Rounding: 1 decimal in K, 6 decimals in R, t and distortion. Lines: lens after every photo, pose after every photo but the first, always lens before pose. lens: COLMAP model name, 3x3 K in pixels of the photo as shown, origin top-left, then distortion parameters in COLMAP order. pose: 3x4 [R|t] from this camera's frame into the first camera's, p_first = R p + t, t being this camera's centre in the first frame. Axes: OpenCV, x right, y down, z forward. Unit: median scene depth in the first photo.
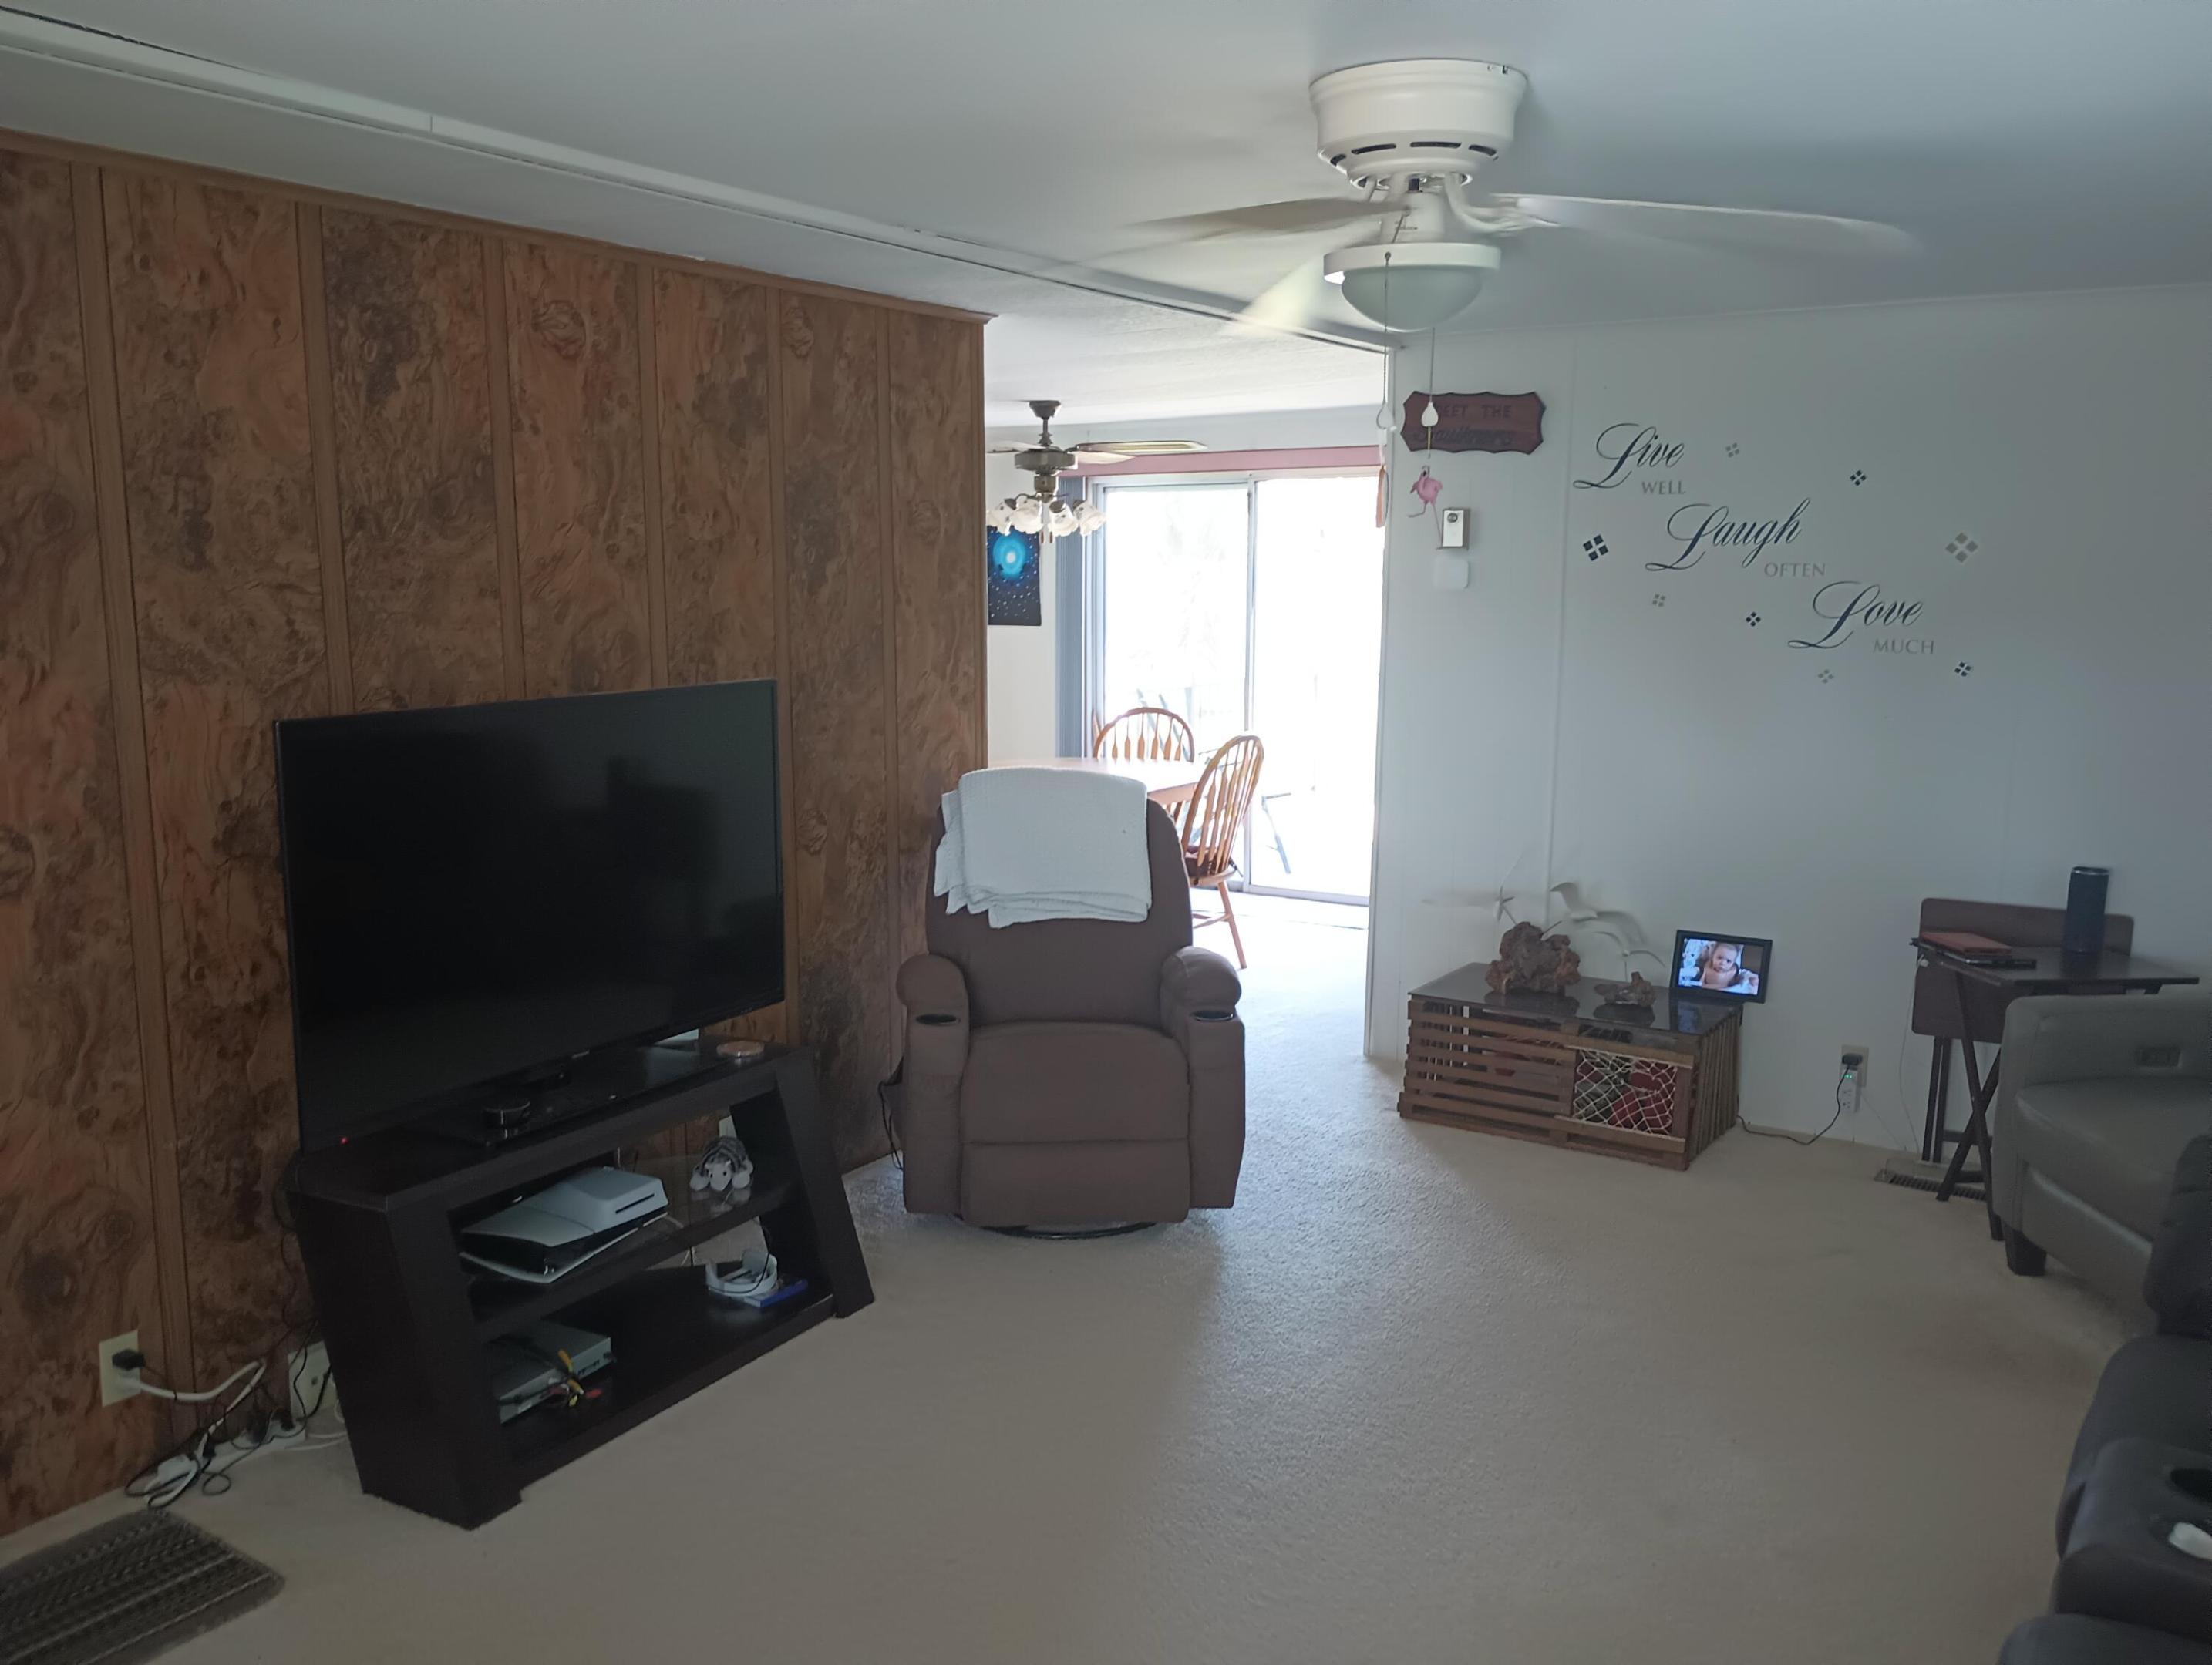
lens RADIAL K [[1835.9, 0, 1100.1], [0, 1835.9, 842.1], [0, 0, 1]] dist [0.039734, -0.040951]
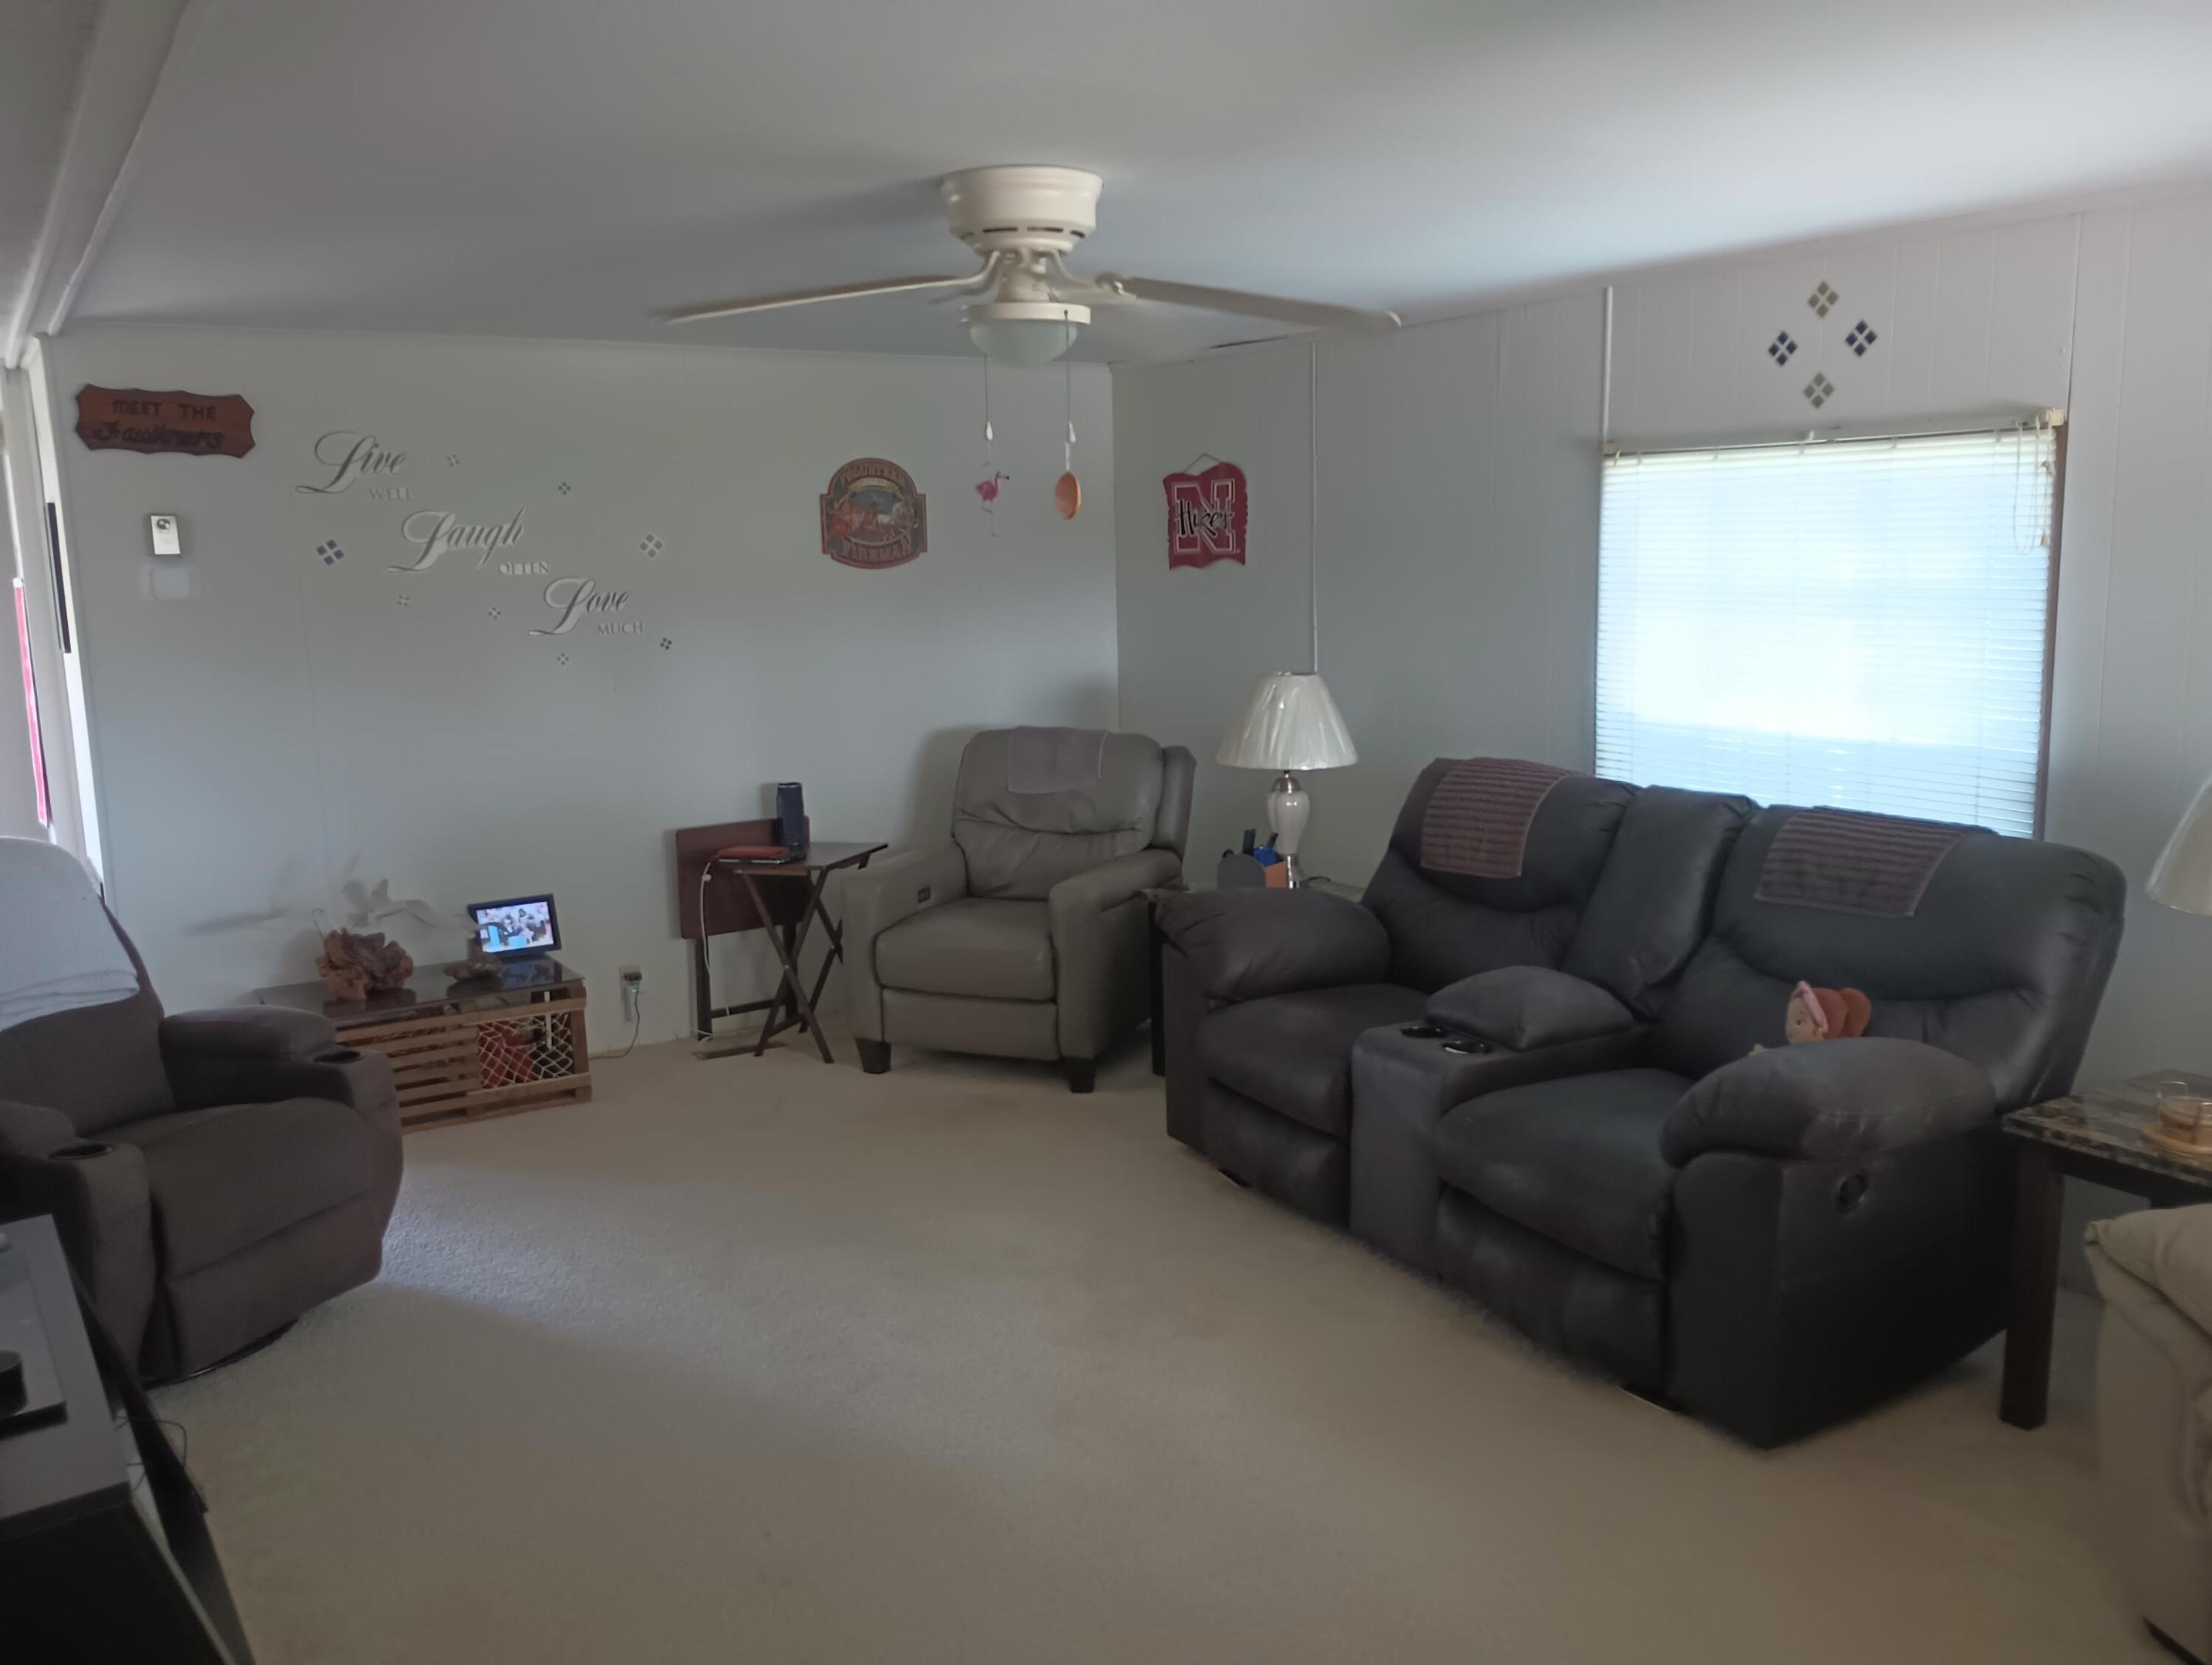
lens RADIAL K [[1835.9, 0, 1097.7], [0, 1835.9, 828.8], [0, 0, 1]] dist [0.039734, -0.040951]
pose [[0.404160, -0.150822, 0.902168, -0.512335], [0.173261, 0.981079, 0.086396, -0.025778], [-0.898129, 0.121393, 0.422645, 0.214246]]
